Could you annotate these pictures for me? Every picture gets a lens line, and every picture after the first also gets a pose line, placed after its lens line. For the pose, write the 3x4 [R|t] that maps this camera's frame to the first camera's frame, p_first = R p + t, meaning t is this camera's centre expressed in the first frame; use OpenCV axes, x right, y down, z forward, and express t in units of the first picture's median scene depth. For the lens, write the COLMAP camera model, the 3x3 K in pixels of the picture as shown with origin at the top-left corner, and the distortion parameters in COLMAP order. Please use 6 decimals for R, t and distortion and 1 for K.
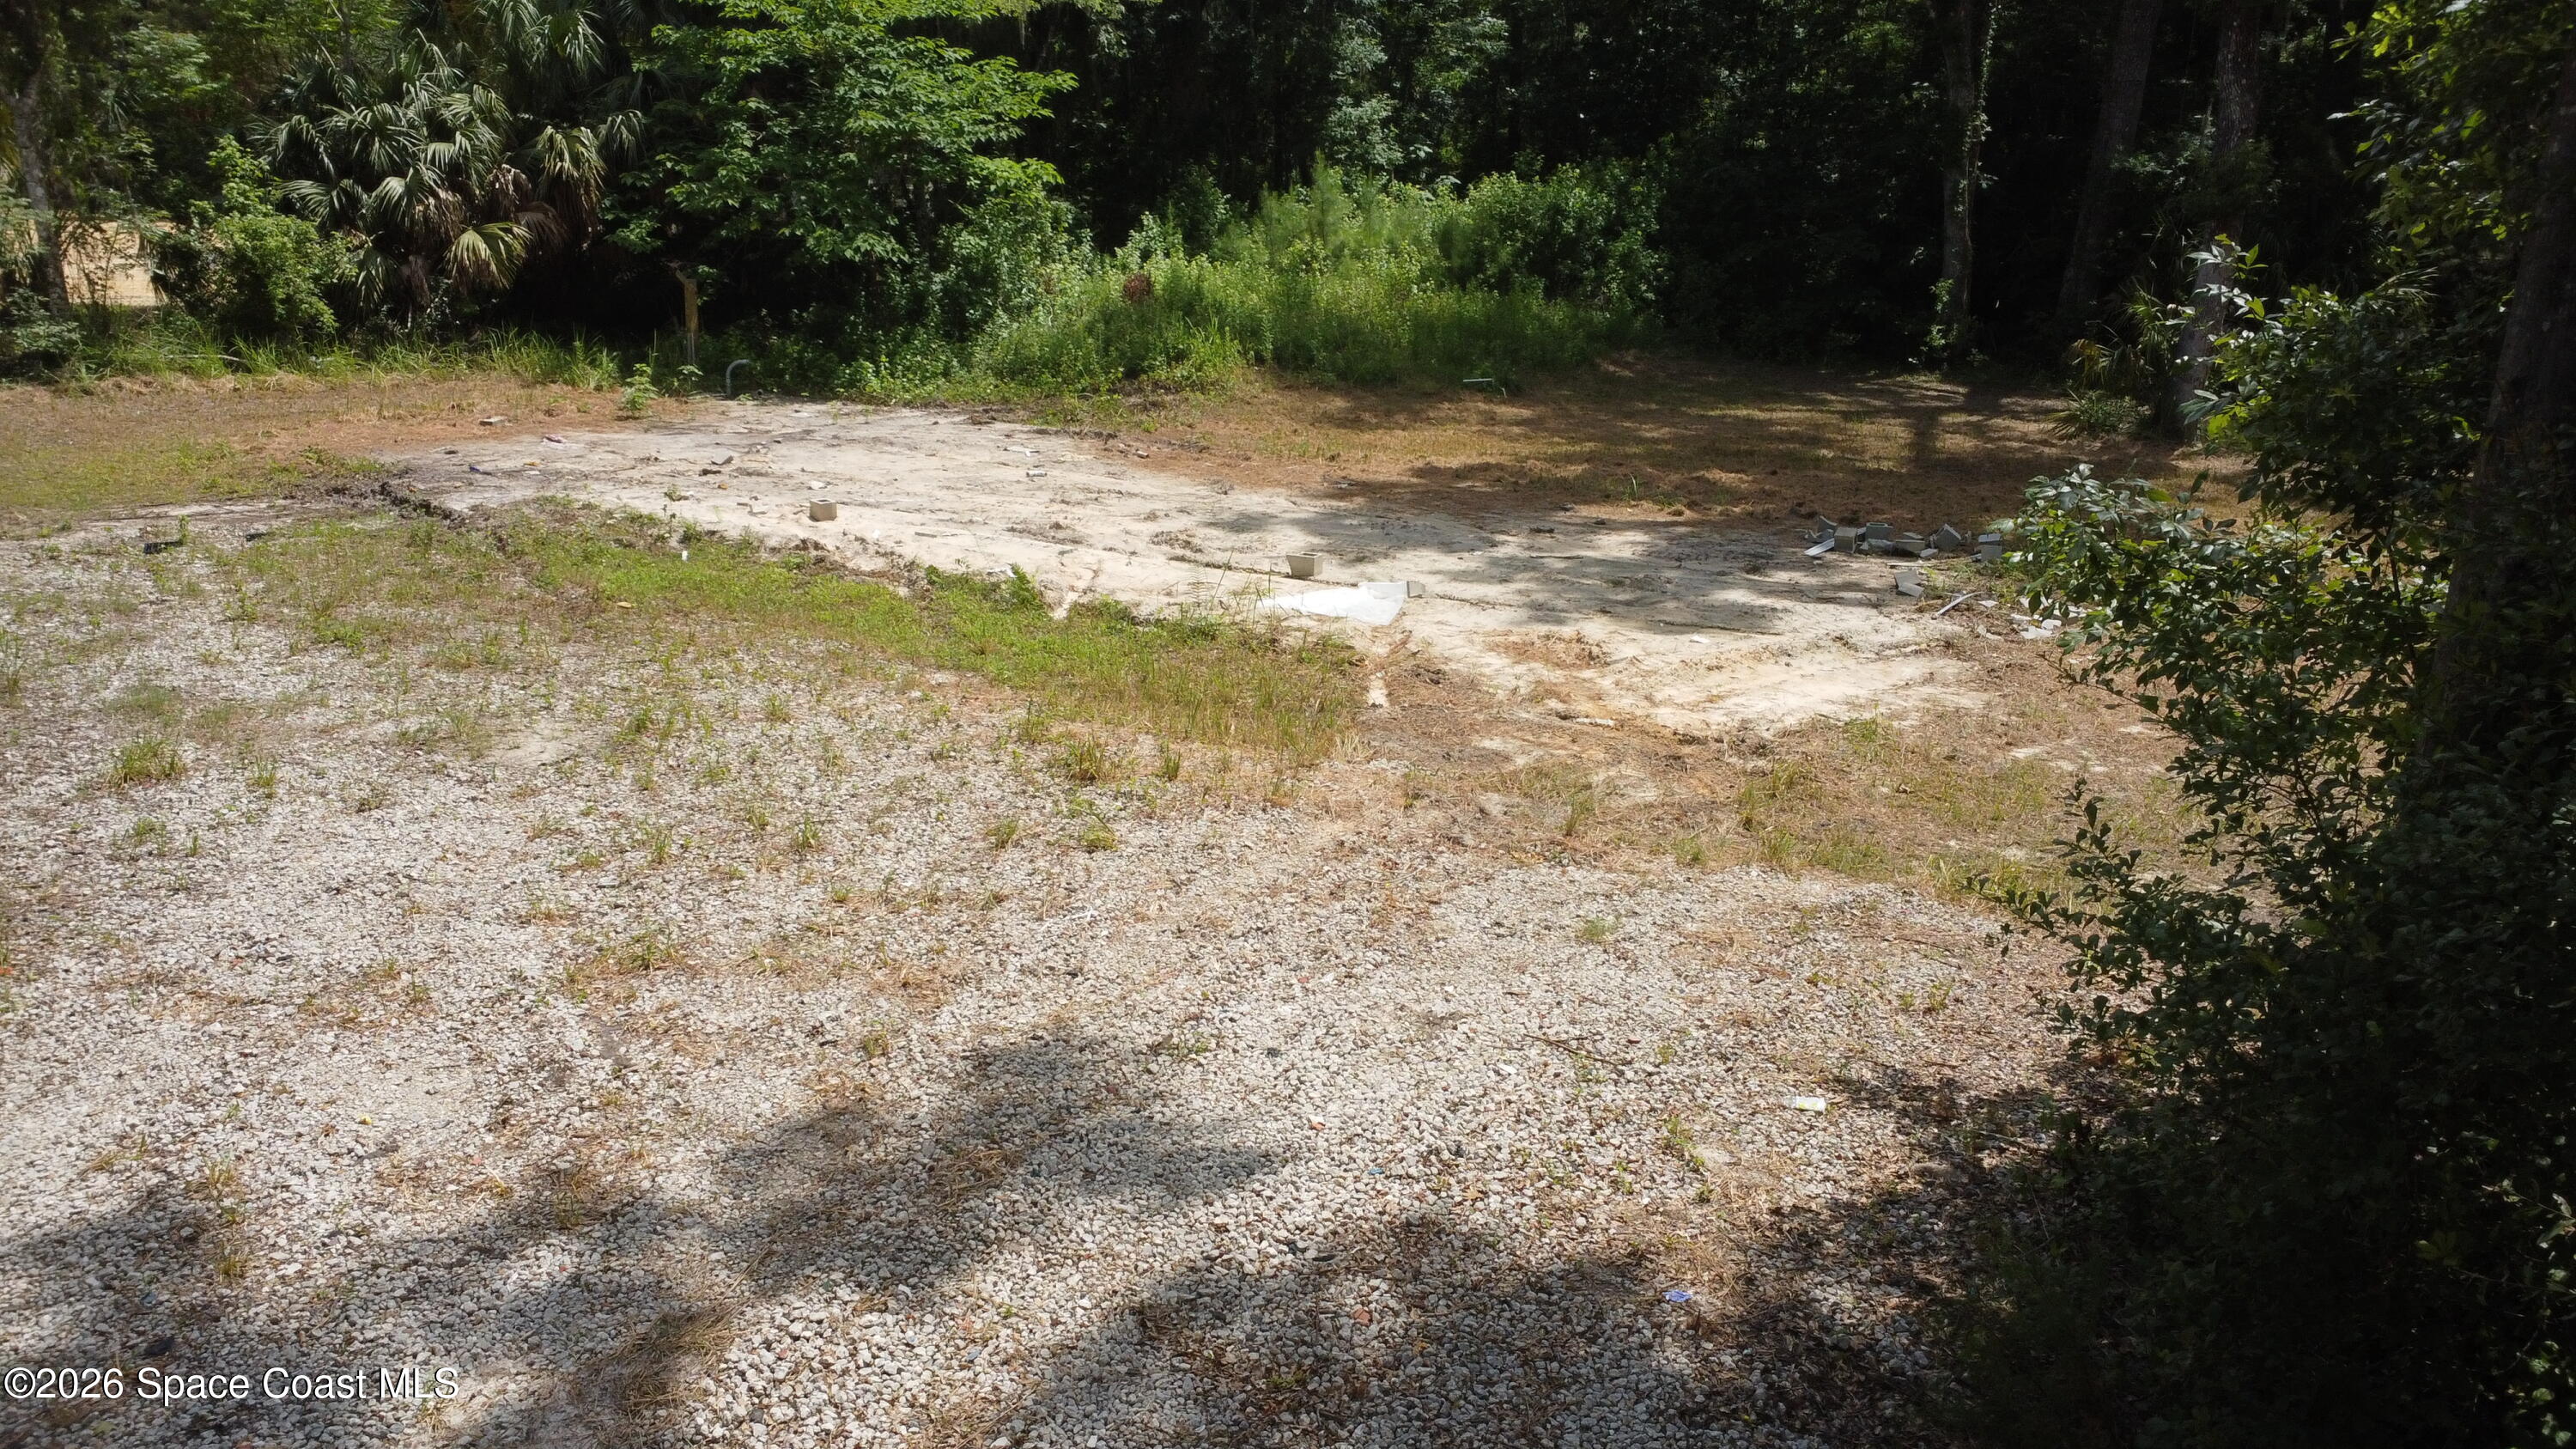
lens RADIAL K [[1811.2, 0, 1289.2], [0, 1811.2, 723.8], [0, 0, 1]] dist [0.005767, 0.012022]
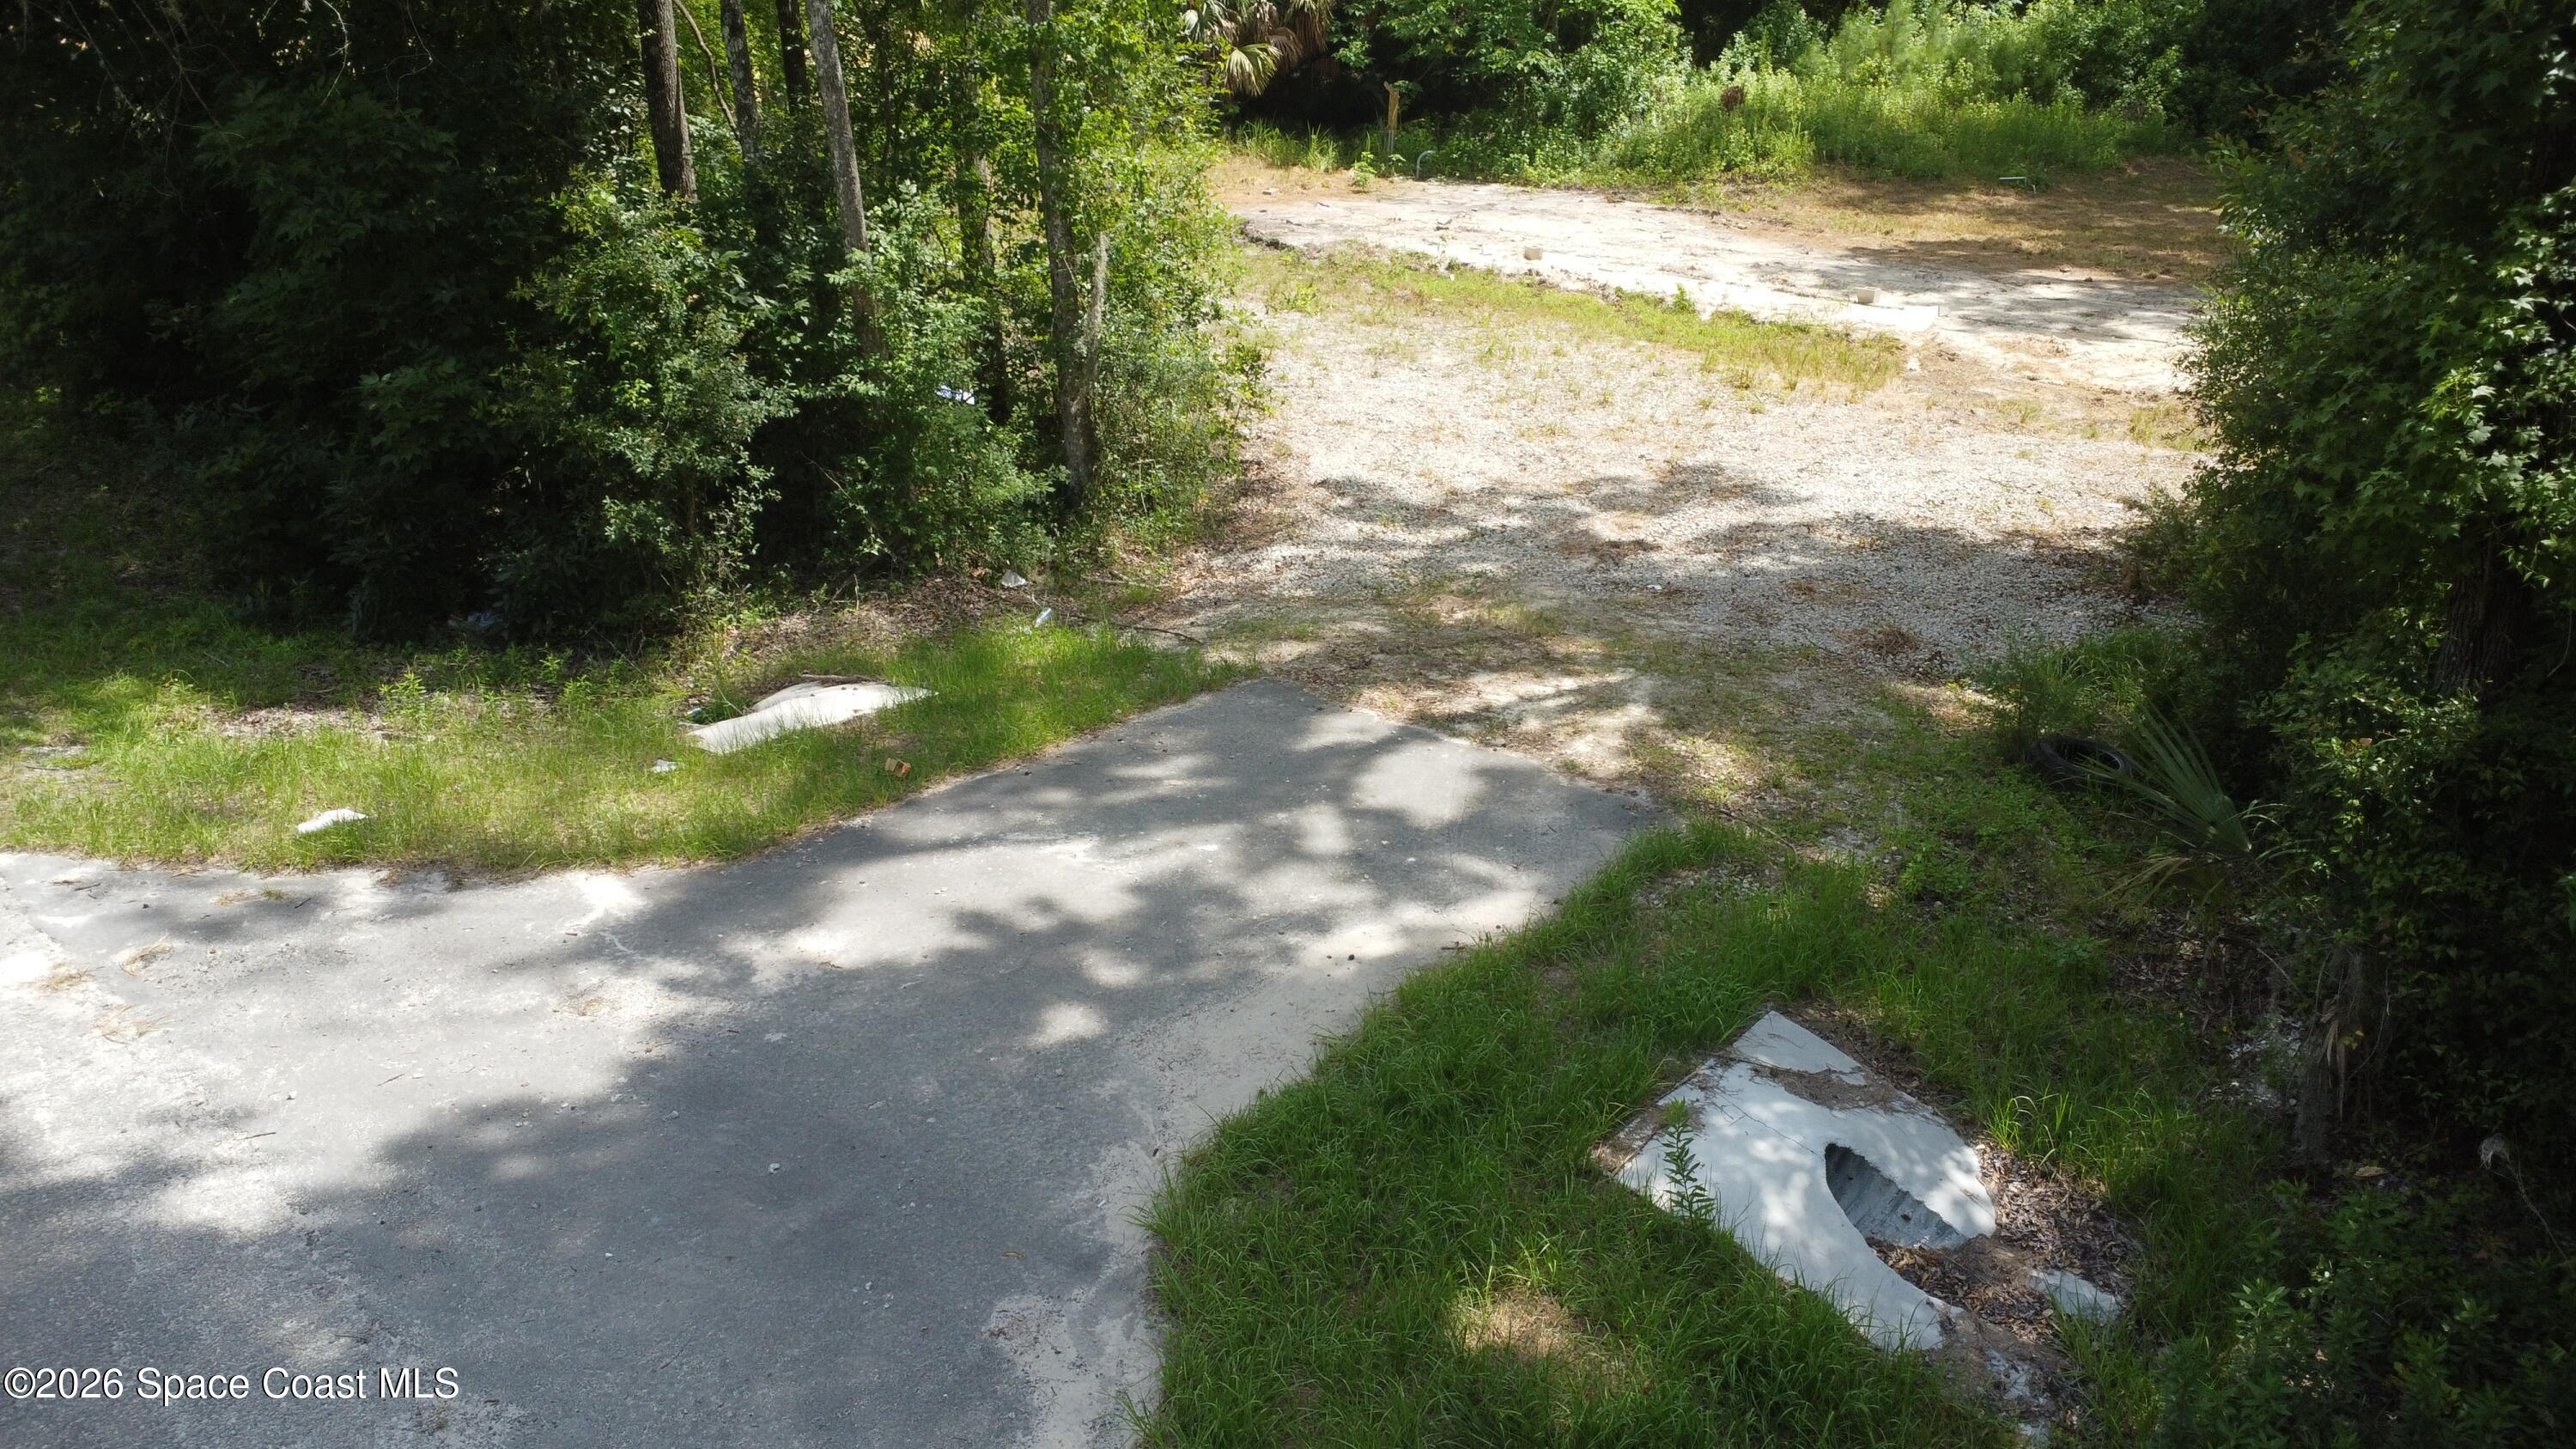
lens RADIAL K [[1811.2, 0, 1286.8], [0, 1811.2, 724.8], [0, 0, 1]] dist [0.005767, 0.012022]
pose [[0.962992, 0.098624, -0.250836, -0.033612], [-0.072157, 0.991014, 0.112628, 0.101932], [0.259690, -0.090360, 0.961455, -0.472493]]
